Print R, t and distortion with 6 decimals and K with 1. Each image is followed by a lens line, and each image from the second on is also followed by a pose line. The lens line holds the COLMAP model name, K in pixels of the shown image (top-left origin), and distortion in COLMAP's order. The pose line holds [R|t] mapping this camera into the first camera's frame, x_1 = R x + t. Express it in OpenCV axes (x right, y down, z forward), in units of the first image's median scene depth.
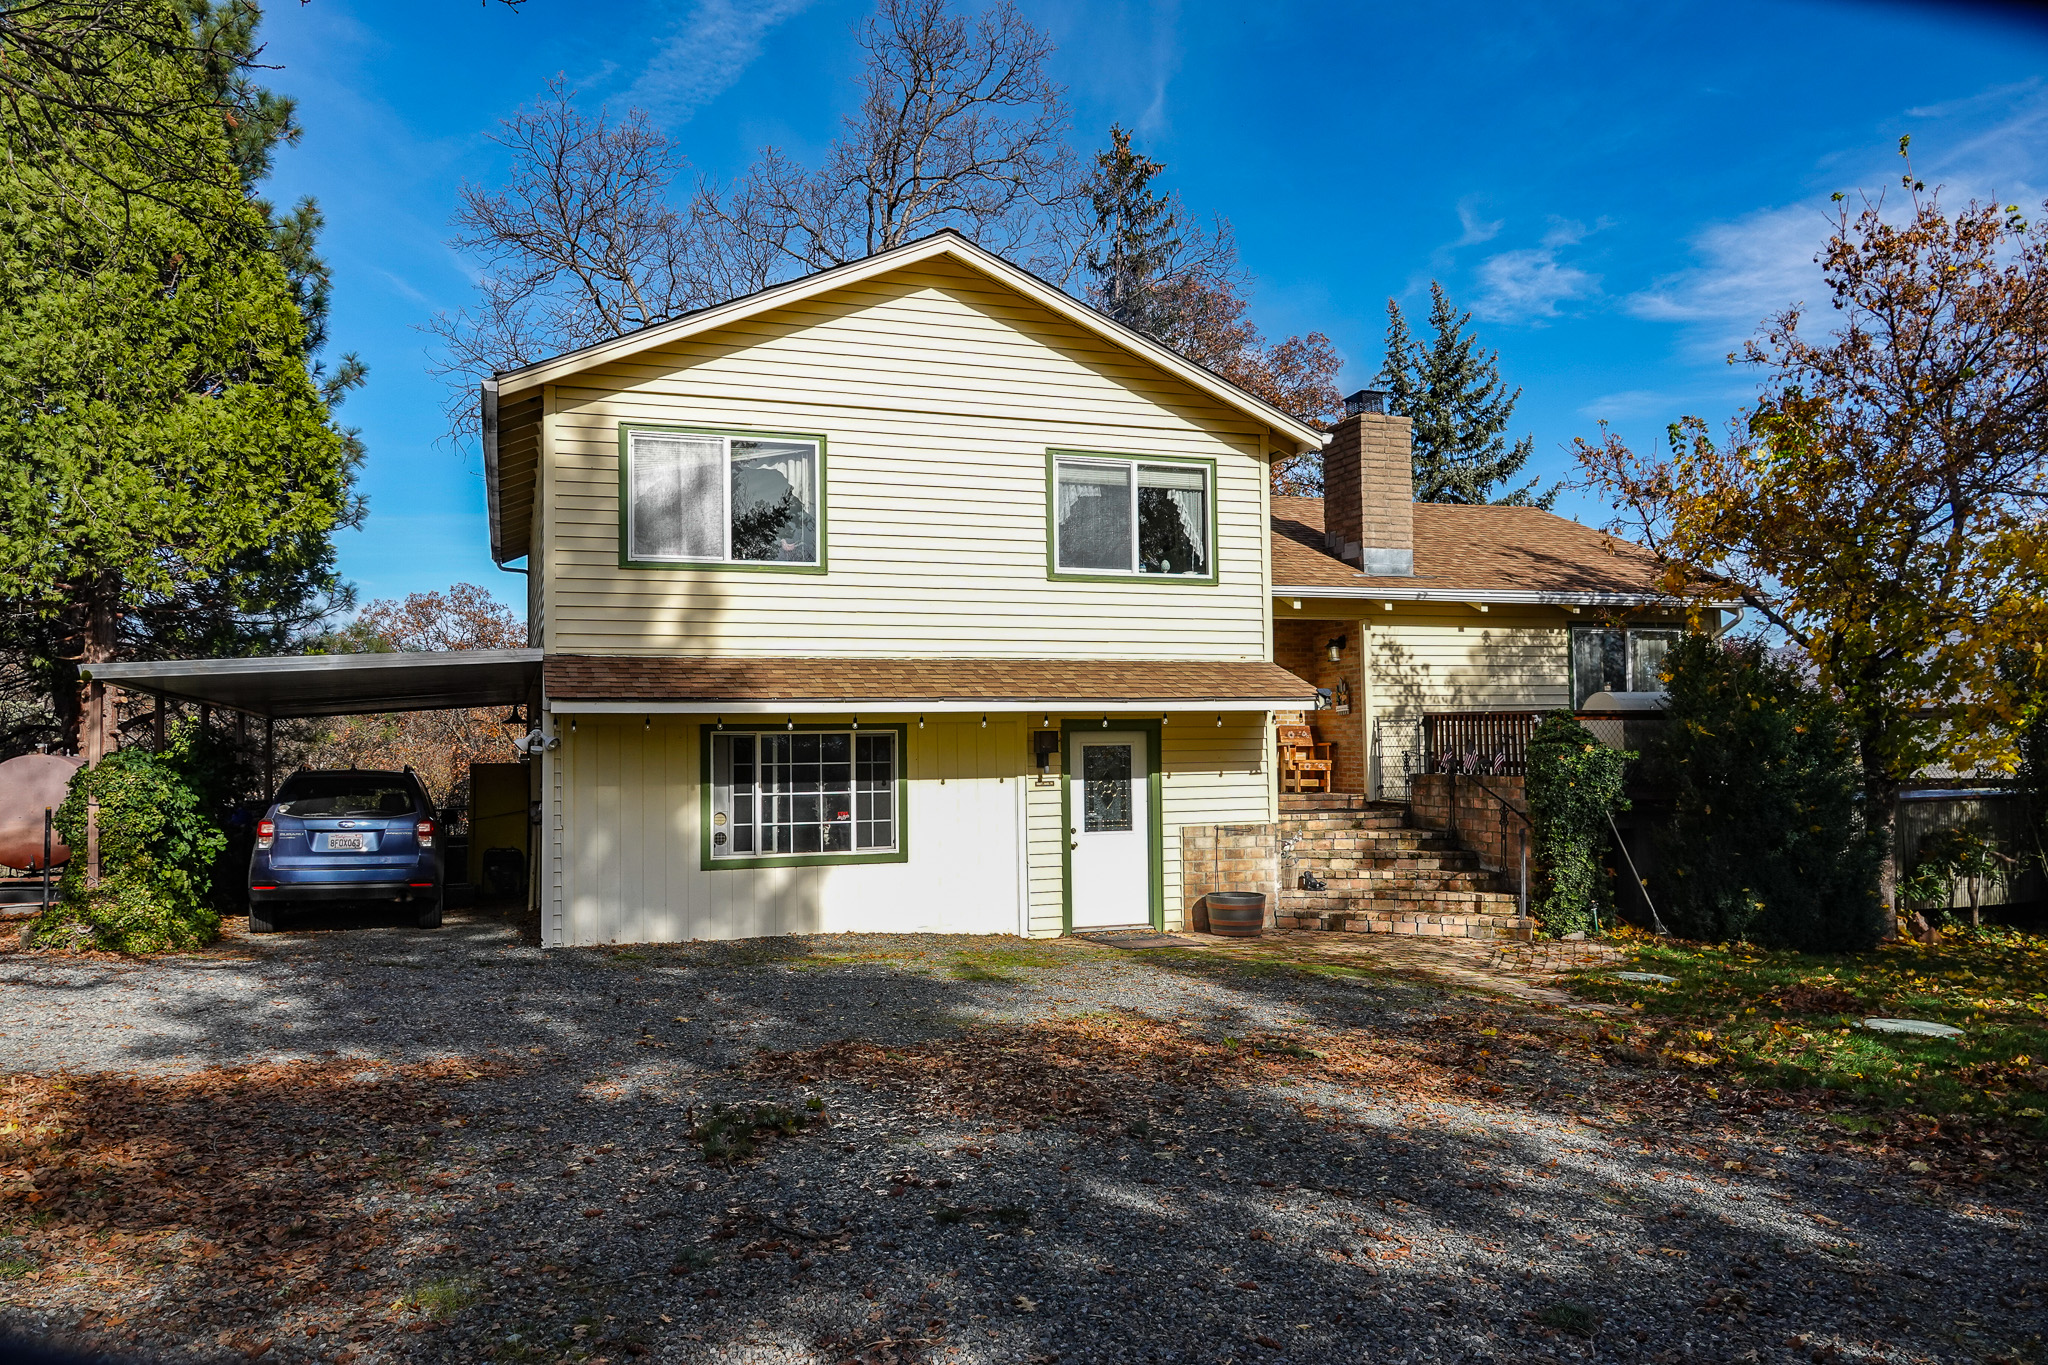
lens RADIAL K [[1468.0, 0, 1024.0], [0, 1468.0, 682.5], [0, 0, 1]] dist [0.004520, 0.003496]
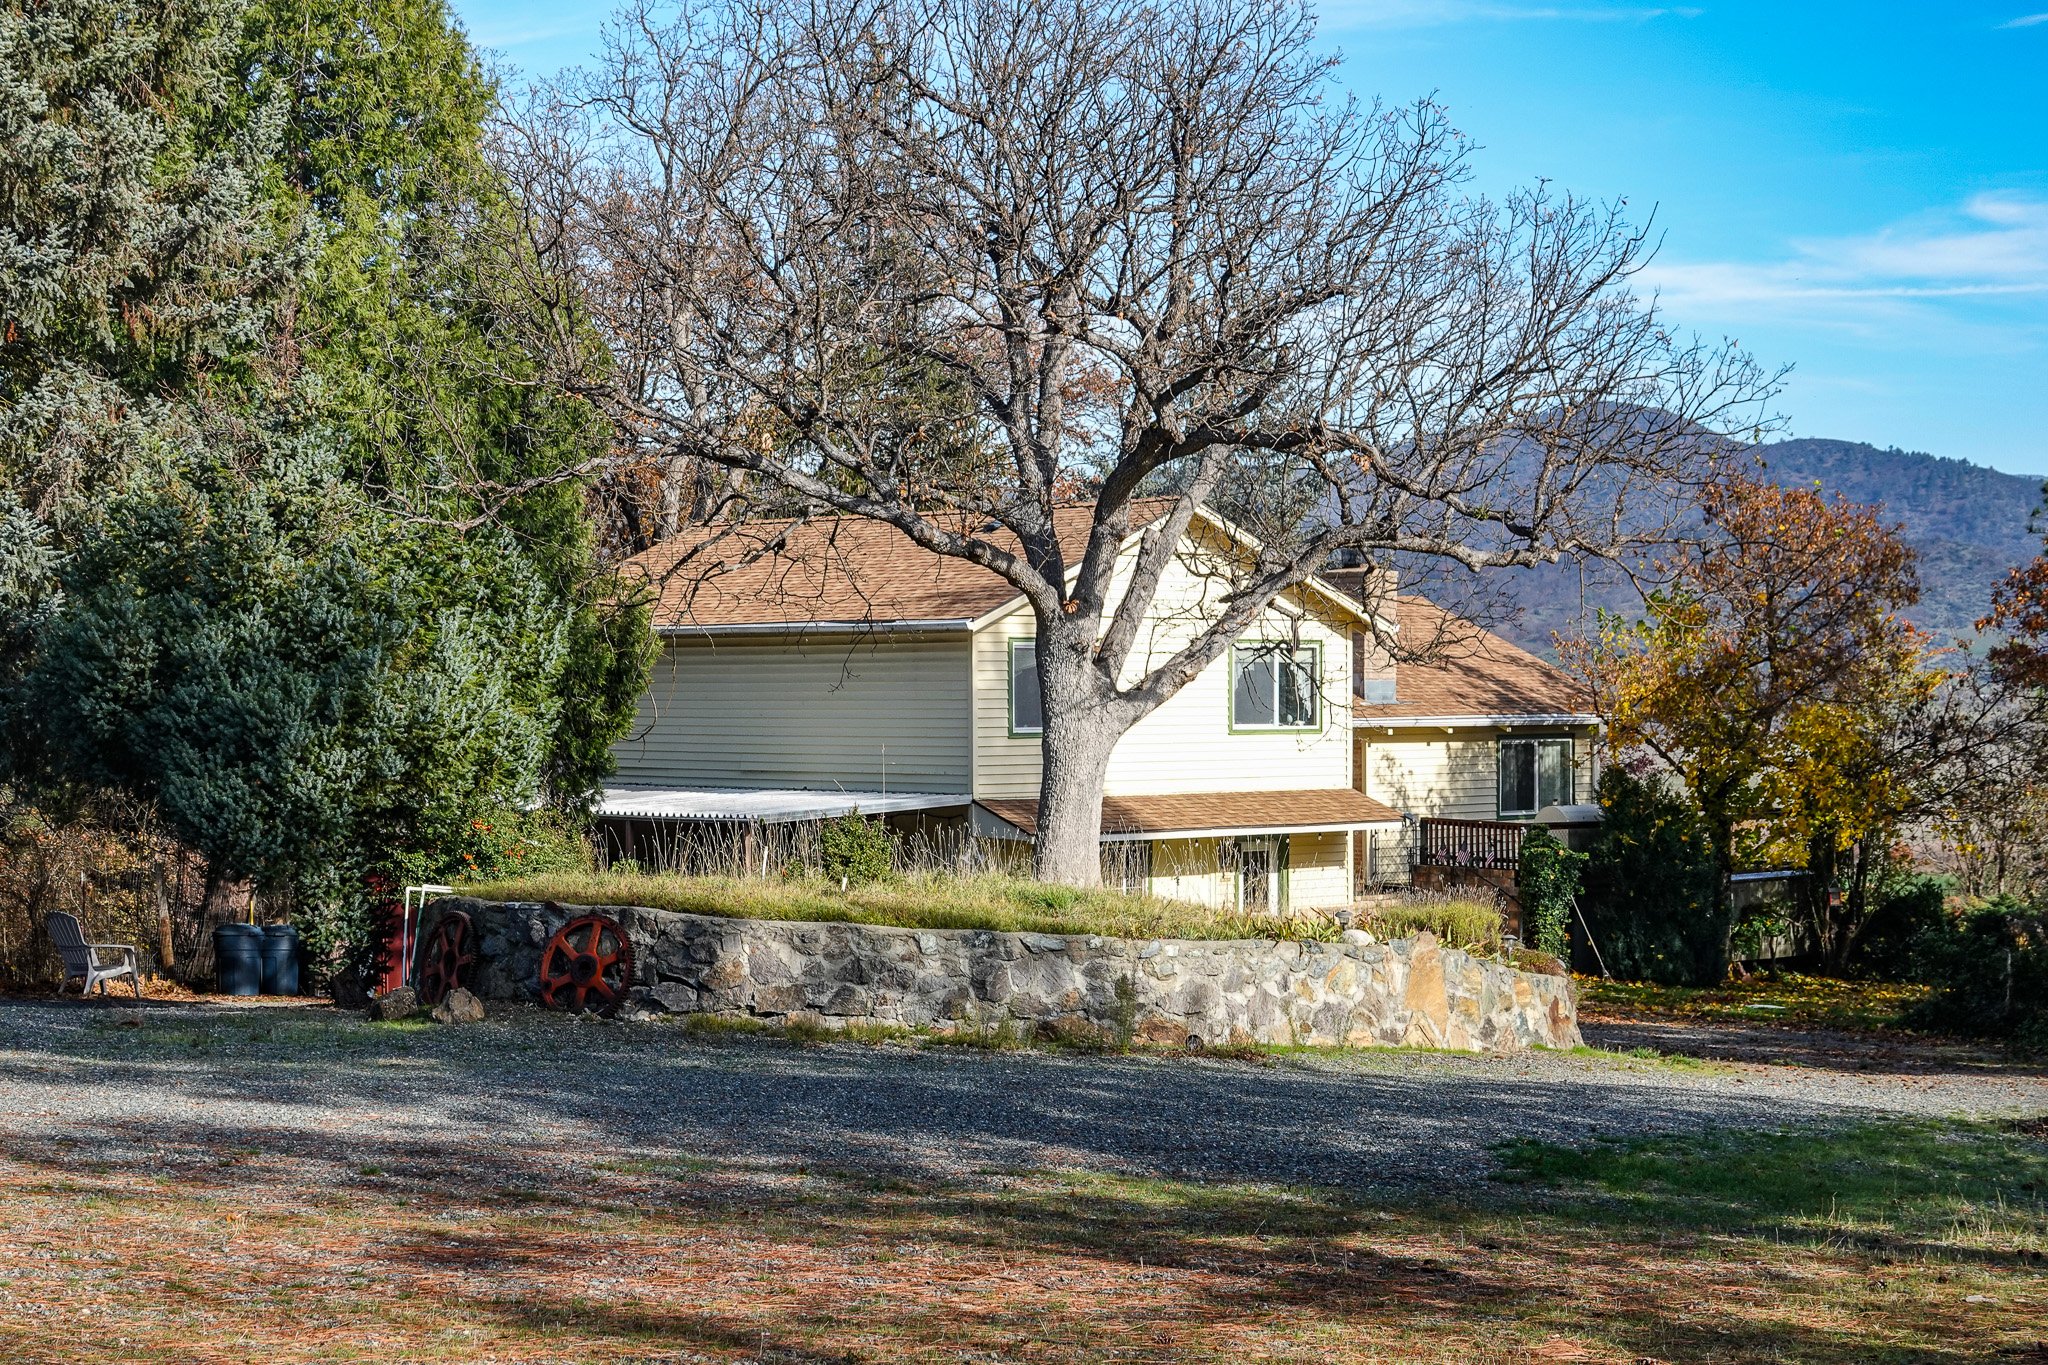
lens RADIAL K [[3294.7, 0, 1024.0], [0, 3294.7, 682.5], [0, 0, 1]] dist [-0.024773, -0.085968]
pose [[0.929979, 0.013217, 0.367376, -1.264801], [-0.028497, 0.998938, 0.036200, -0.218050], [-0.366507, -0.044135, 0.929368, -1.766032]]
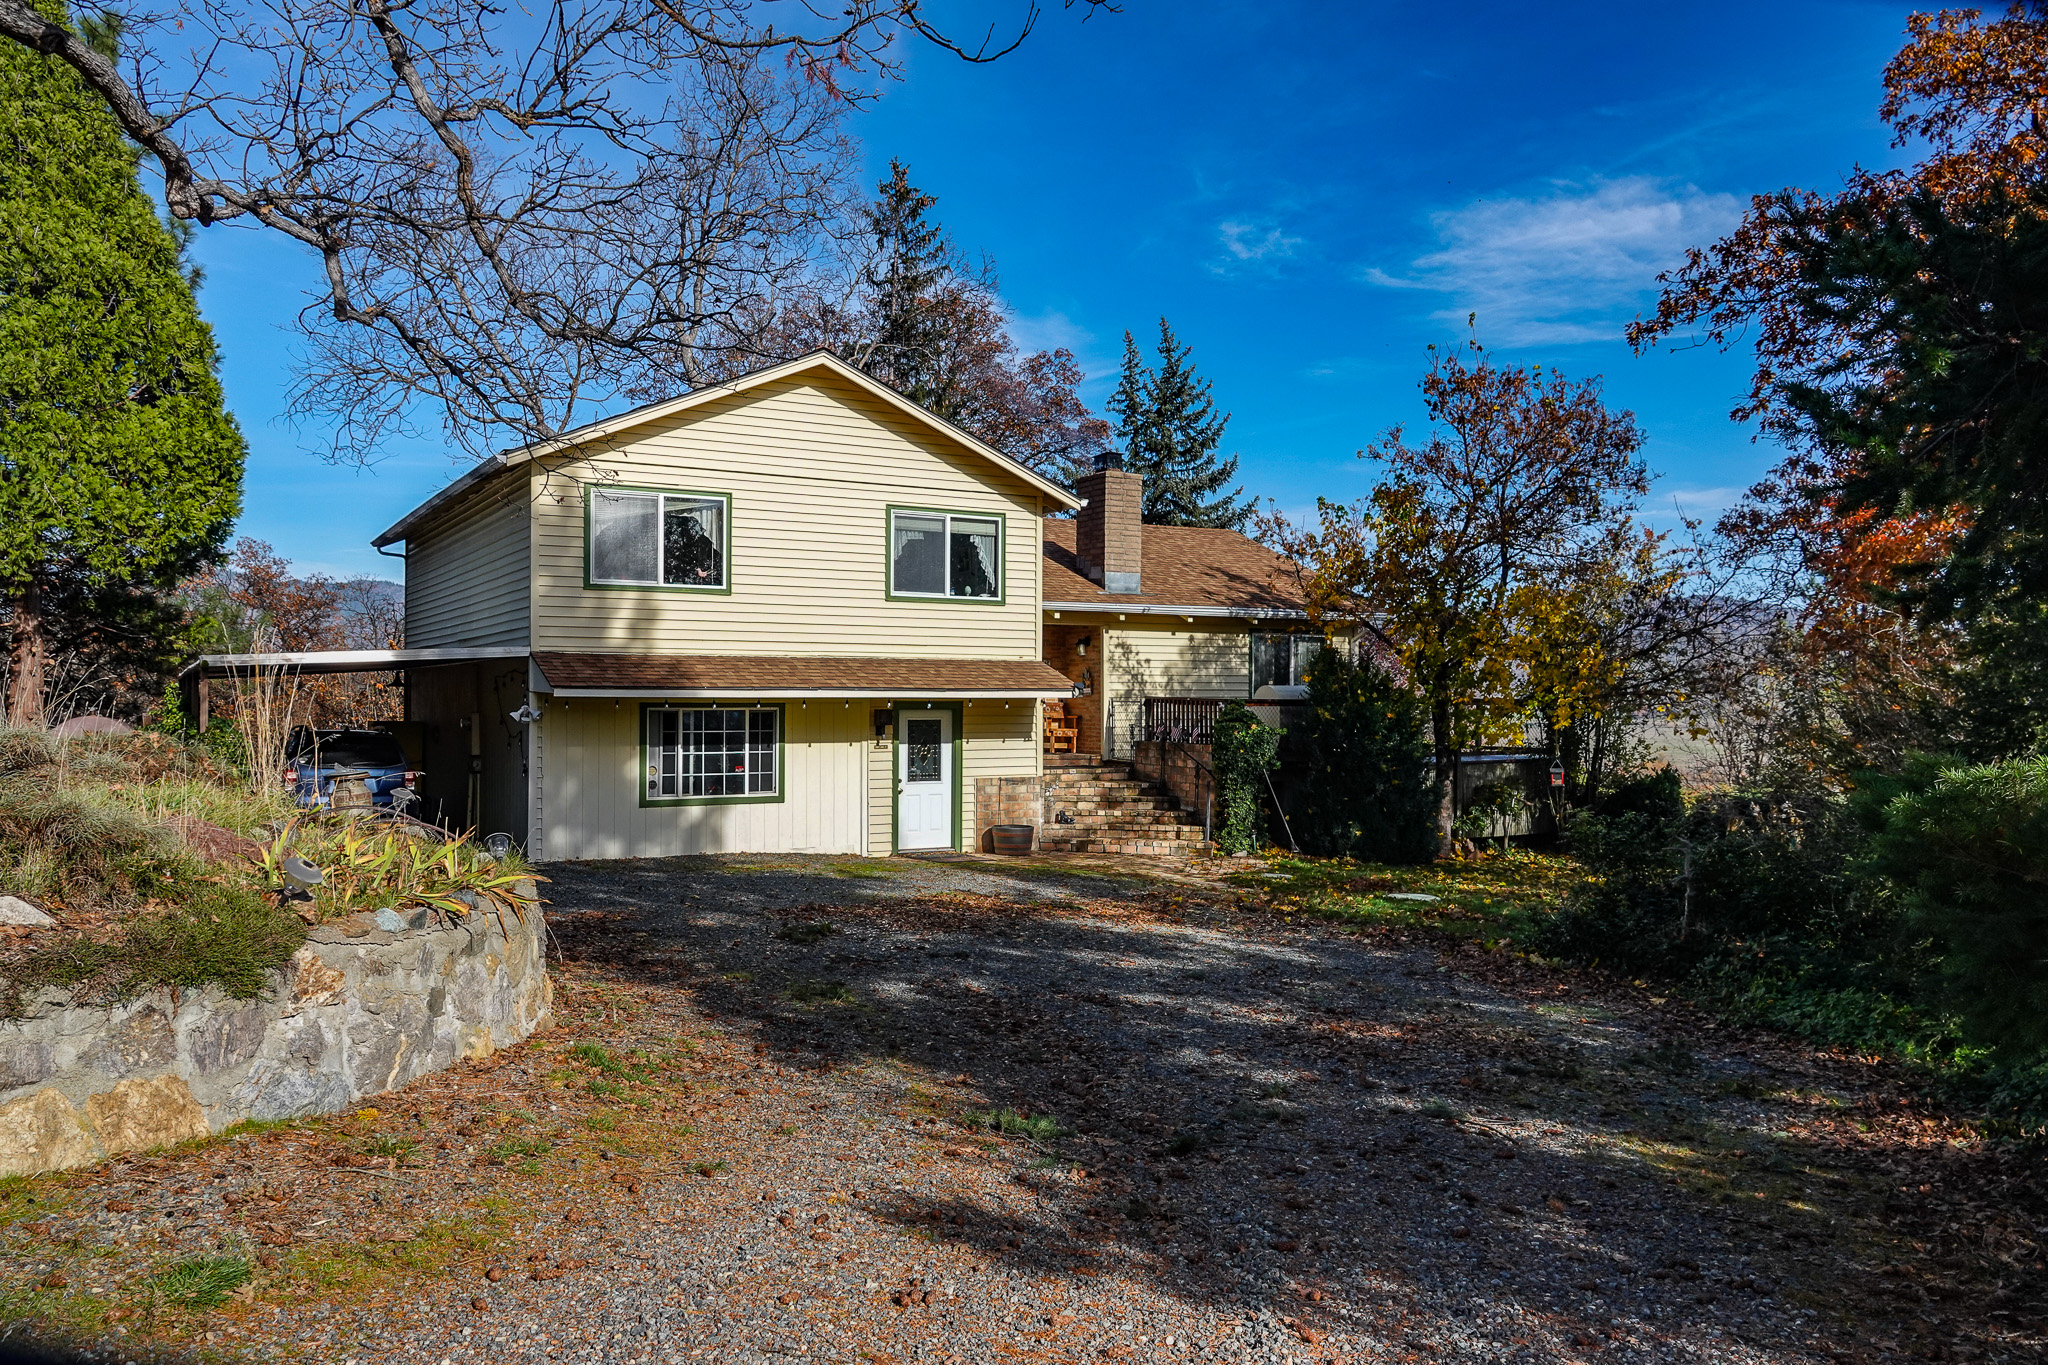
lens RADIAL K [[1468.0, 0, 1024.0], [0, 1468.0, 682.5], [0, 0, 1]] dist [0.004520, 0.003496]
pose [[0.982819, 0.018246, 0.183671, -0.104720], [-0.024491, 0.999194, 0.031793, -0.038021], [-0.182942, -0.035745, 0.982474, -0.374459]]
